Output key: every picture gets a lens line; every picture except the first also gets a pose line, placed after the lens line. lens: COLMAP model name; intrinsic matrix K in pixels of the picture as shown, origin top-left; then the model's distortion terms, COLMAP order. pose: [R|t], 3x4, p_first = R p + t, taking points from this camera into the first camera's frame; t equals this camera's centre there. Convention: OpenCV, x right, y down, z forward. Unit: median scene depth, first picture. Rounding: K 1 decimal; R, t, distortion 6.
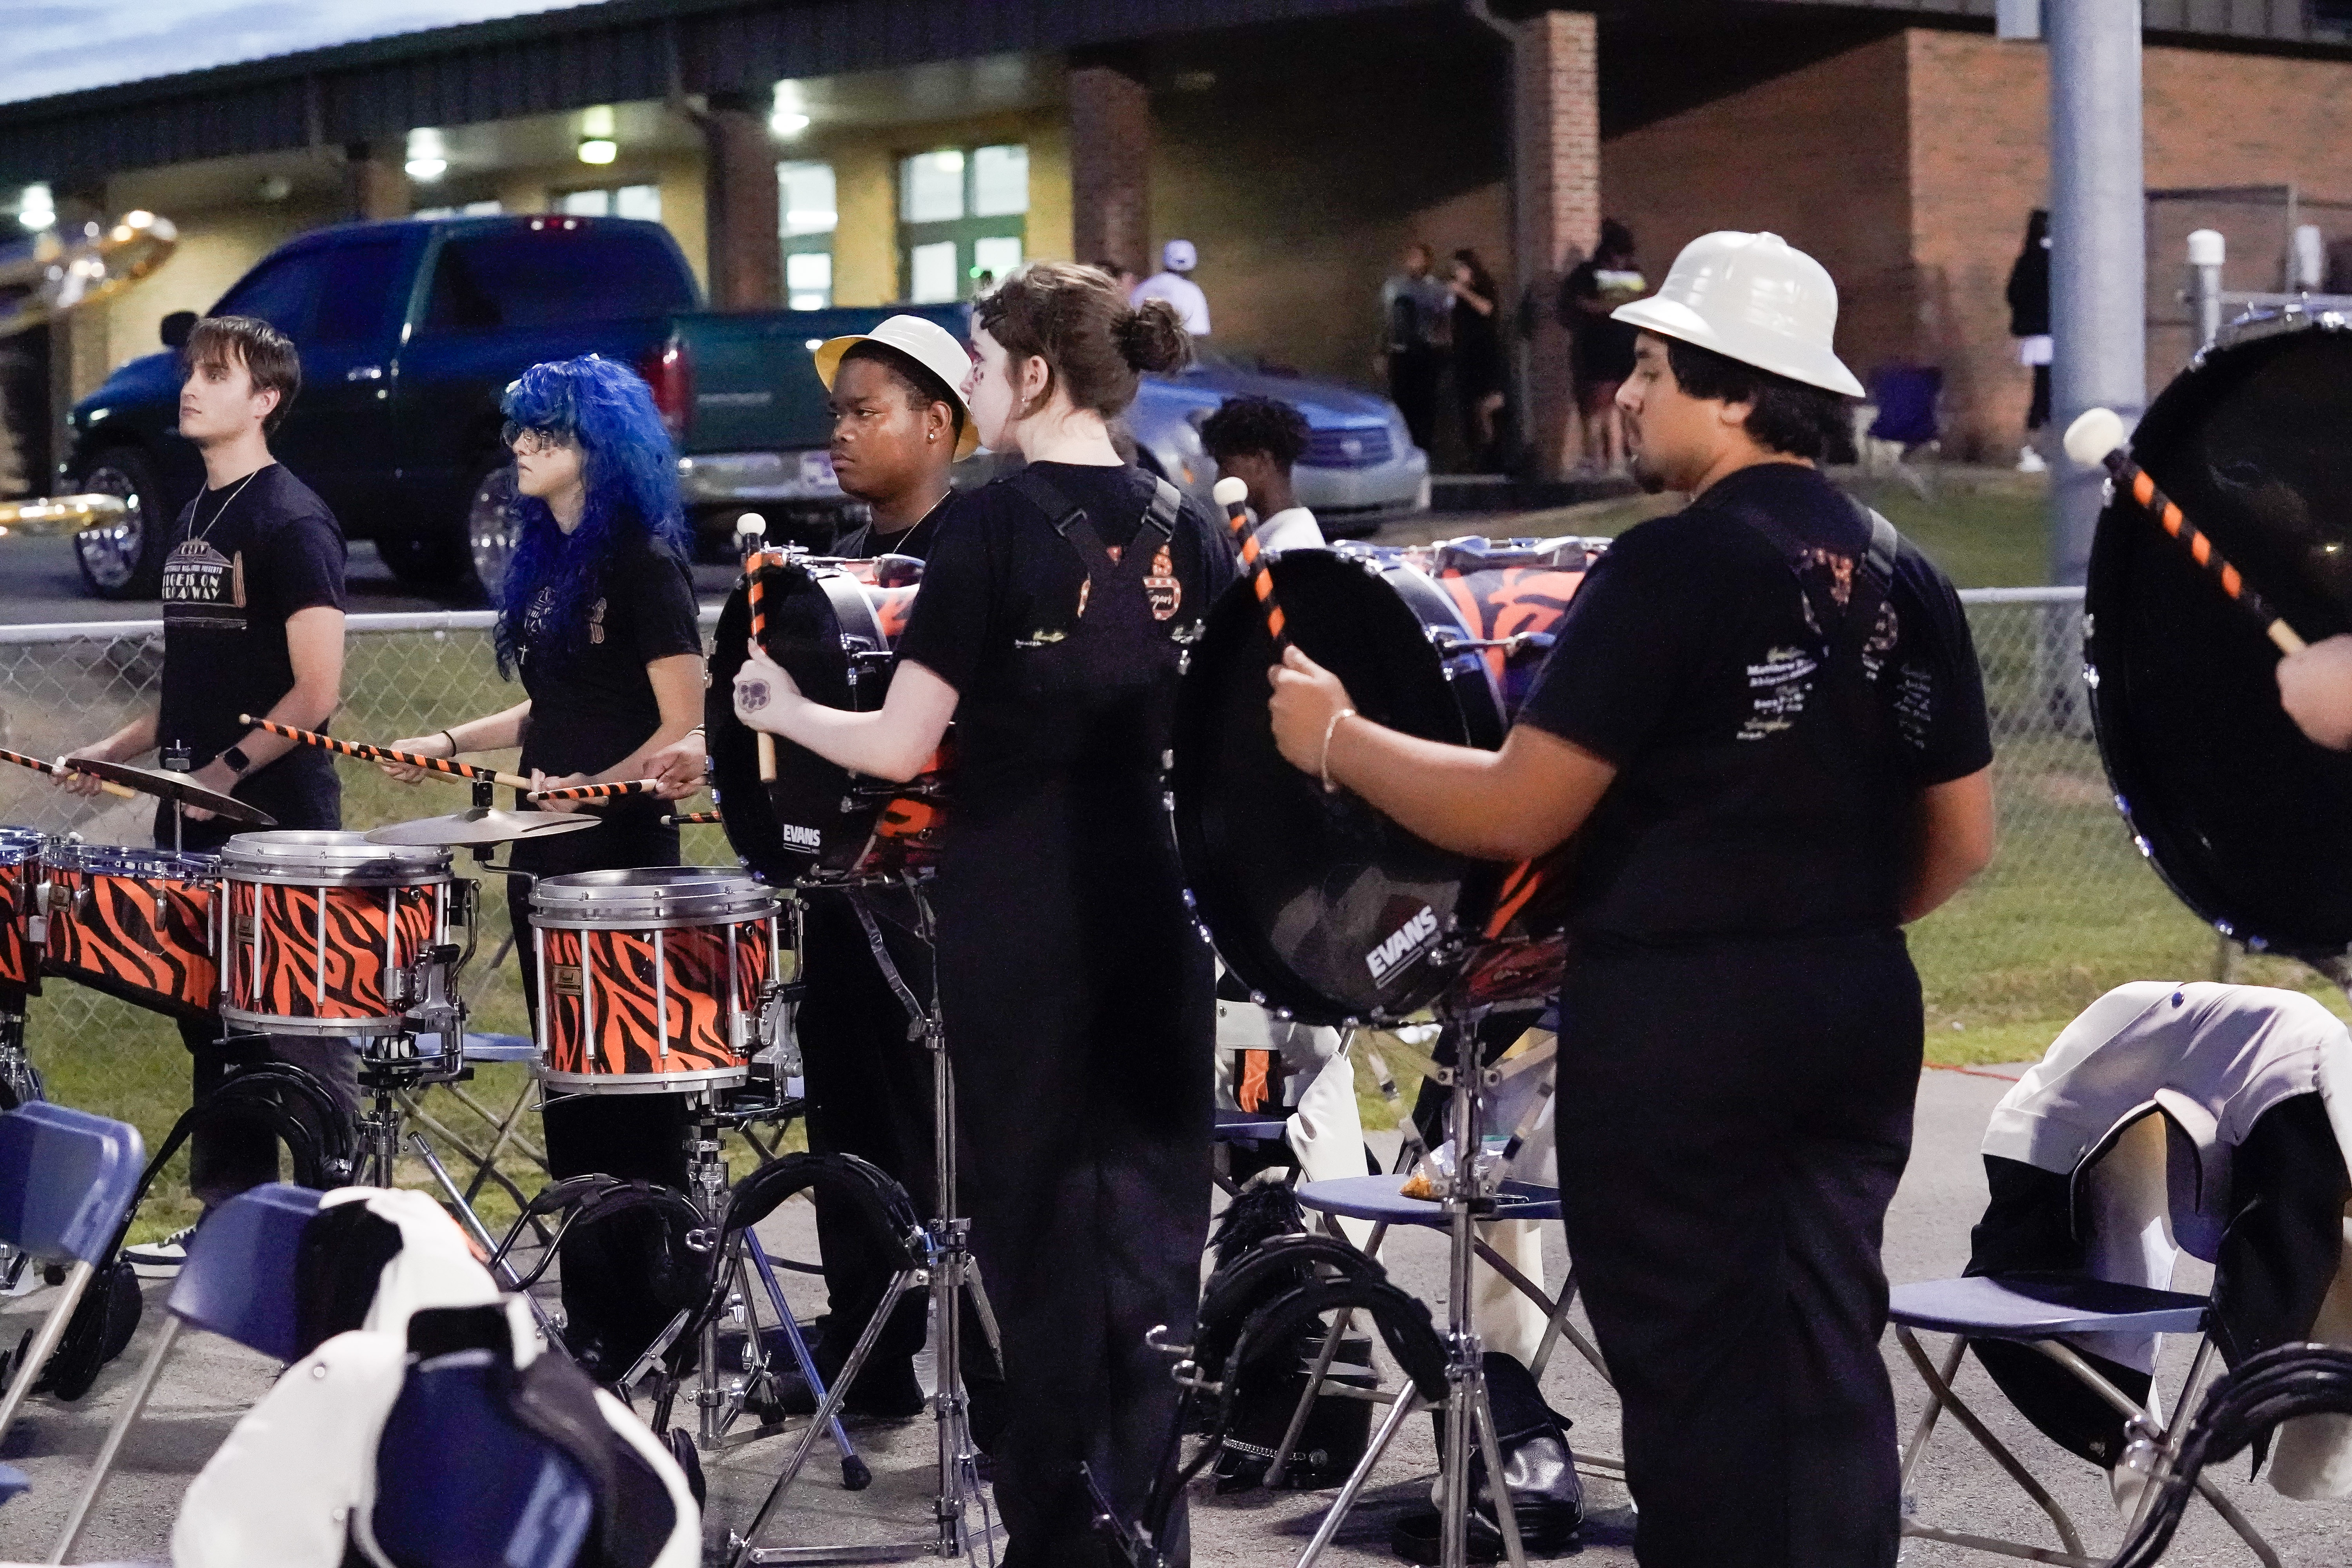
lens RADIAL K [[5221.1, 0, 1176.0], [0, 5221.1, 784.0], [0, 0, 1]] dist [-0.656404, 0.175044]
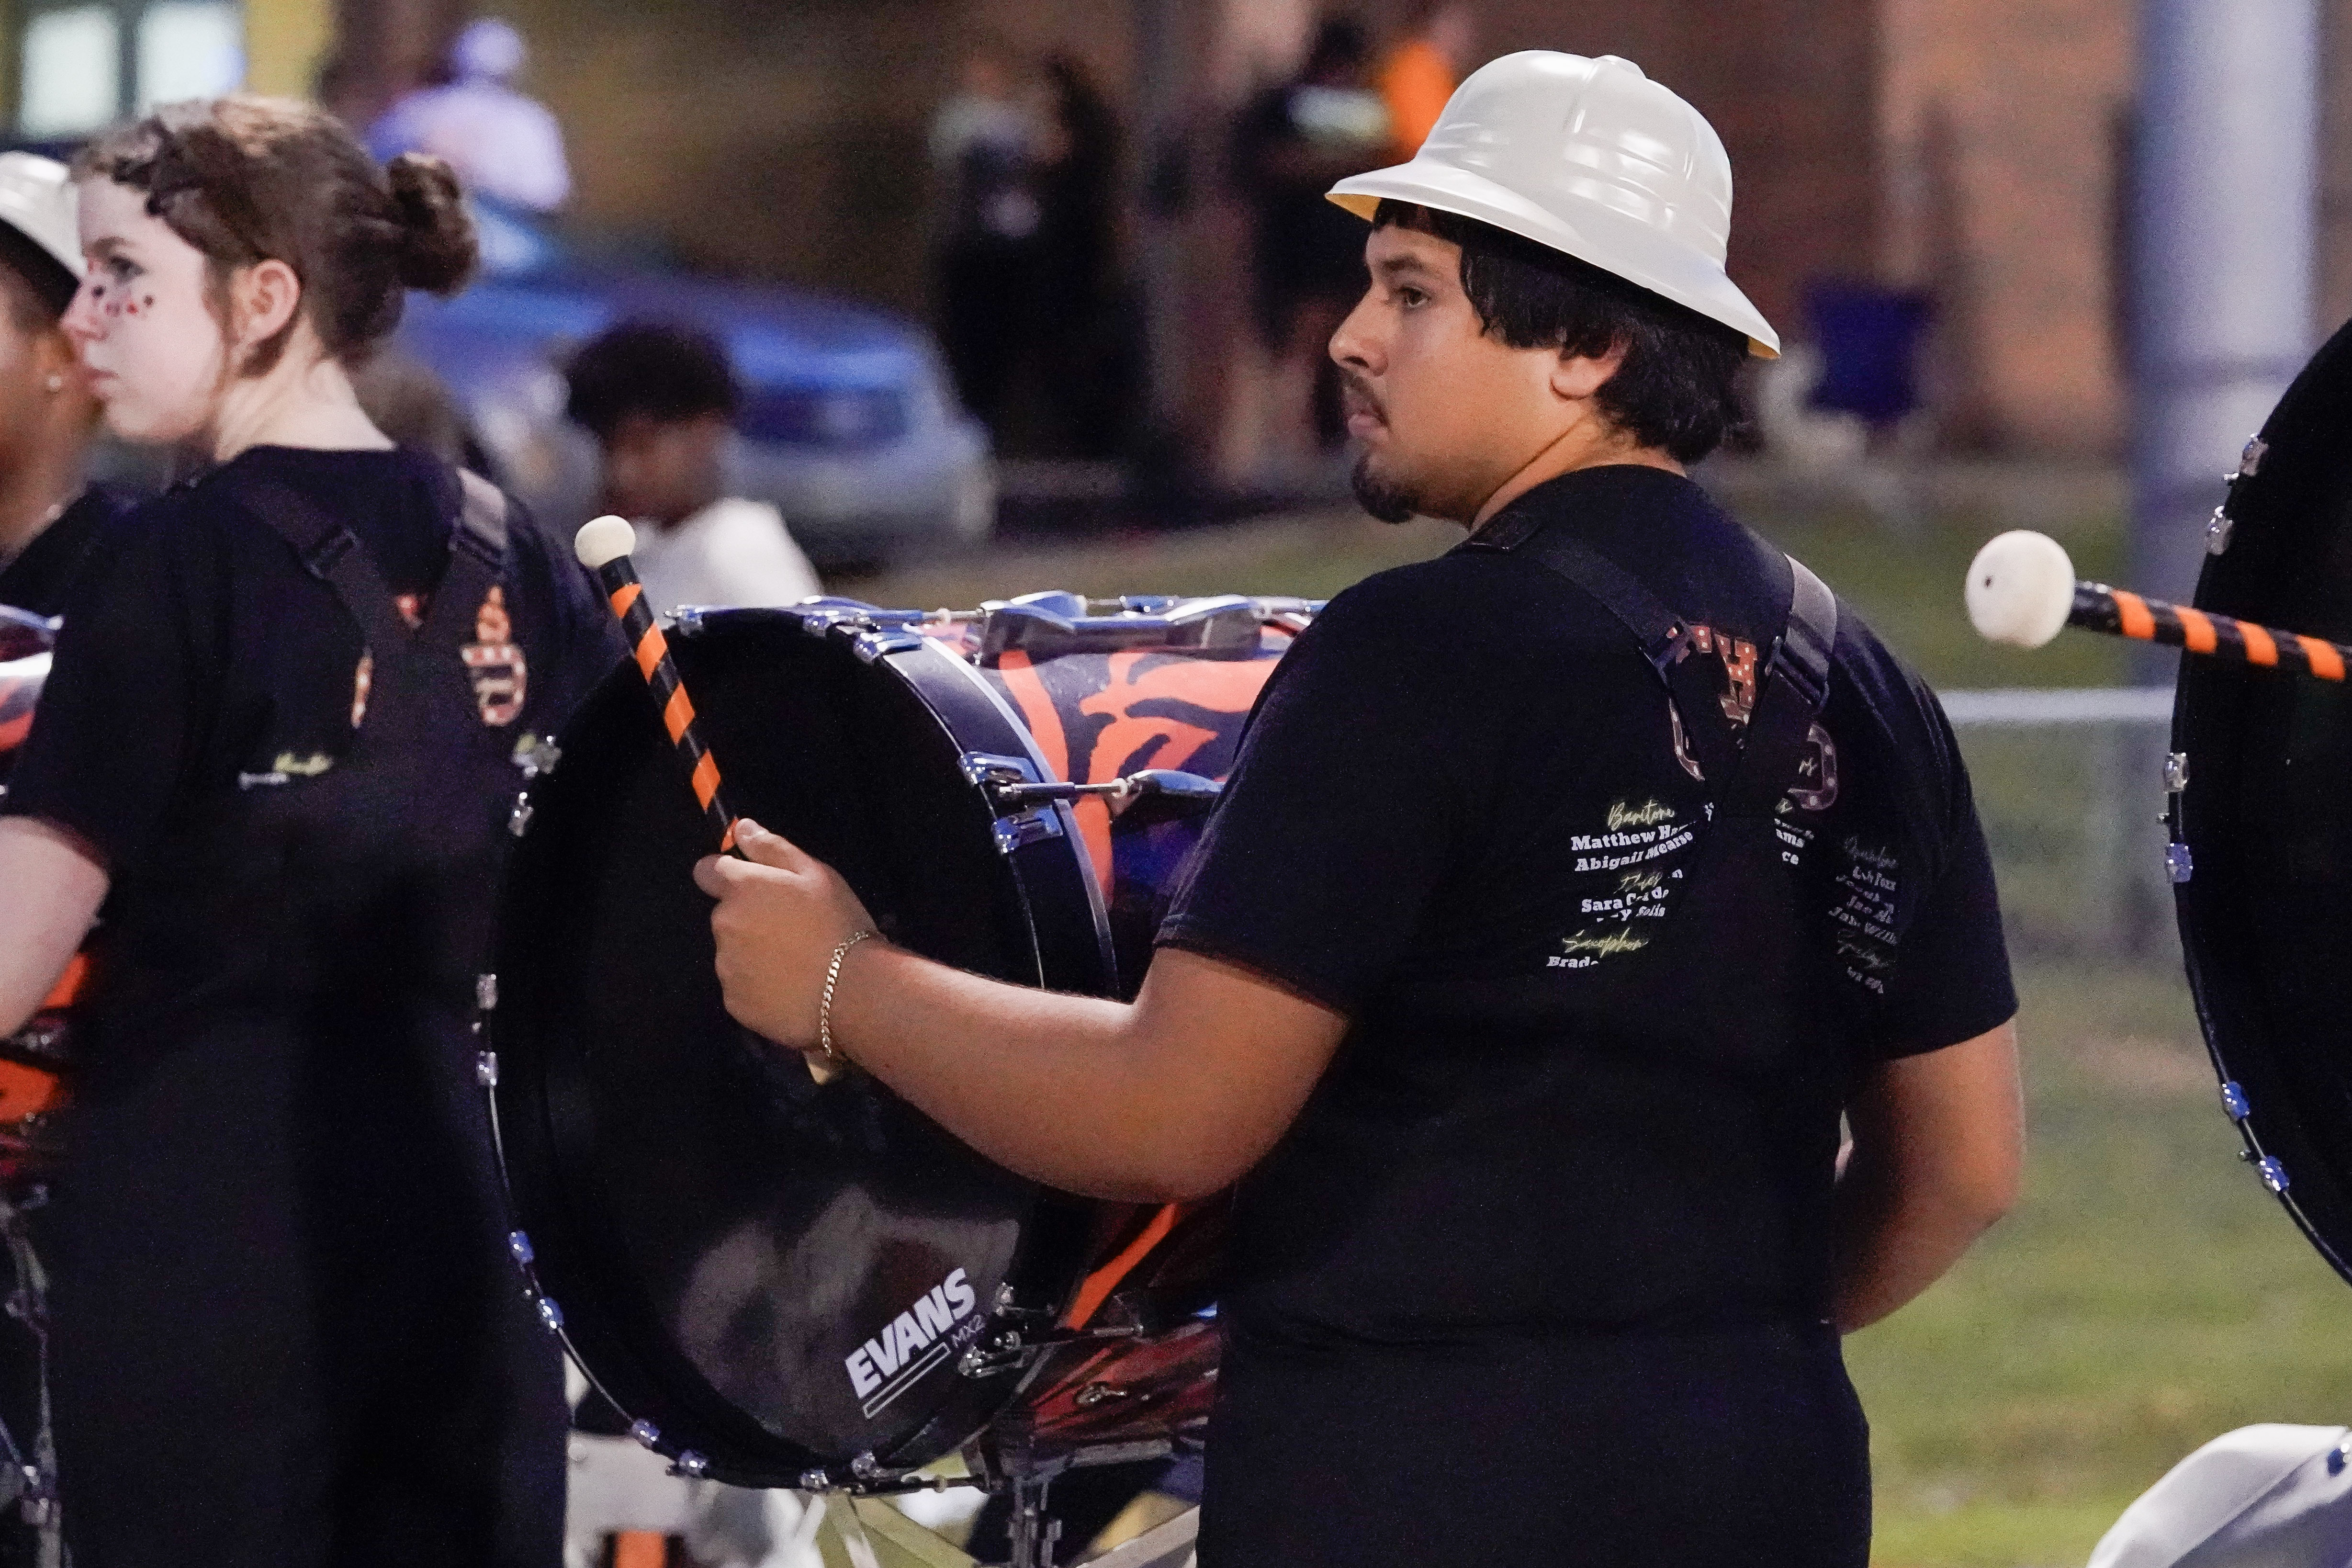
lens RADIAL K [[8222.0, 0, 1176.0], [0, 8222.0, 784.0], [0, 0, 1]] dist [-0.003113, 1.129816]
pose [[0.996354, 0.018607, 0.083258, -0.001709], [-0.016447, 0.999512, -0.026562, -0.004708], [-0.083711, 0.025096, 0.996174, 0.140519]]
